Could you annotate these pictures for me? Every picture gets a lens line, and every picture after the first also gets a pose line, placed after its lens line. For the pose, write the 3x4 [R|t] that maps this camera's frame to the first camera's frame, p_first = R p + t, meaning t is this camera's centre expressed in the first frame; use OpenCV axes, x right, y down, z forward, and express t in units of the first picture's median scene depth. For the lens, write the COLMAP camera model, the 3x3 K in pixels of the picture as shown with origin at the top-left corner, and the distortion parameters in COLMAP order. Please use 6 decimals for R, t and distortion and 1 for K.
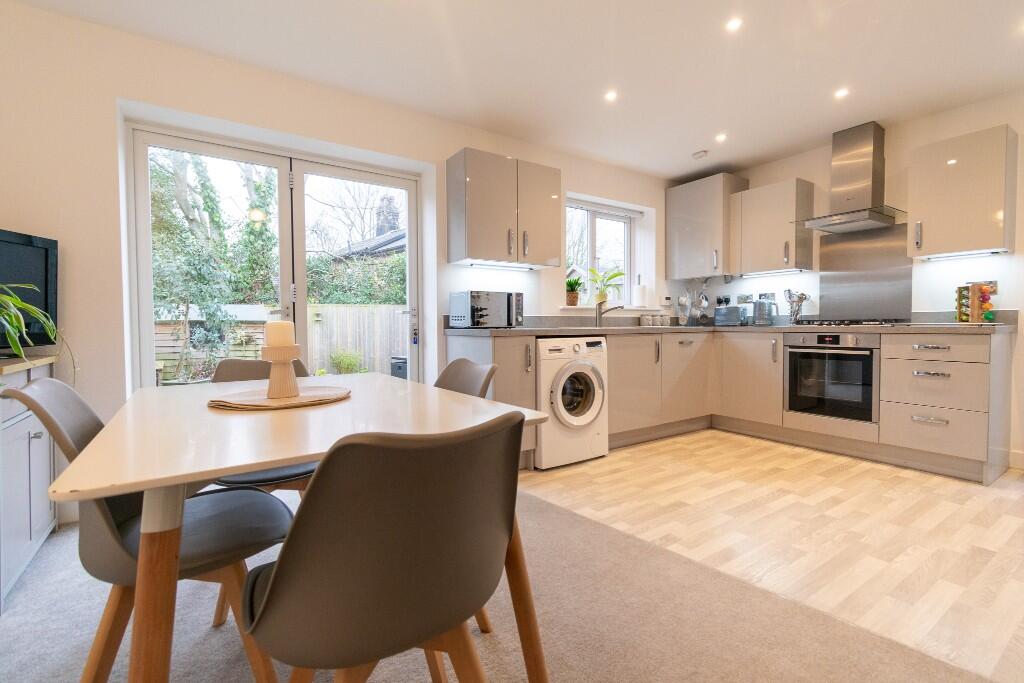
lens RADIAL K [[453.5, 0, 512.2], [0, 453.5, 337.6], [0, 0, 1]] dist [0.004396, -0.001507]
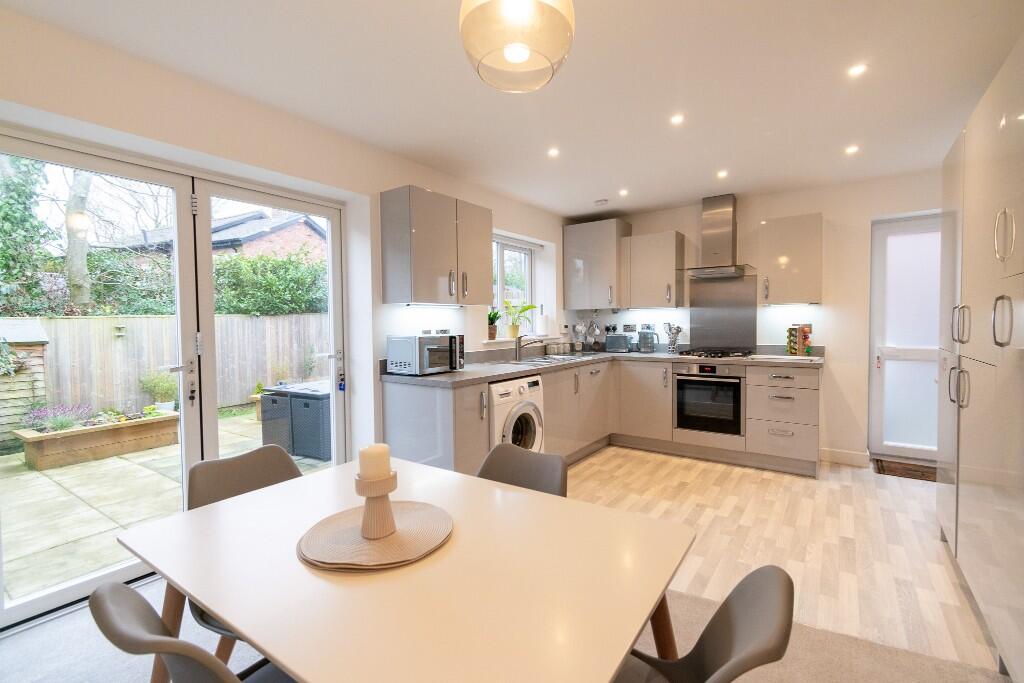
lens RADIAL K [[453.5, 0, 514.1], [0, 453.5, 338.4], [0, 0, 1]] dist [0.004396, -0.001507]
pose [[0.936852, -0.016906, 0.349316, -0.215290], [0.016430, 0.999856, 0.004326, -0.091824], [-0.349339, 0.001686, 0.936995, 0.037979]]
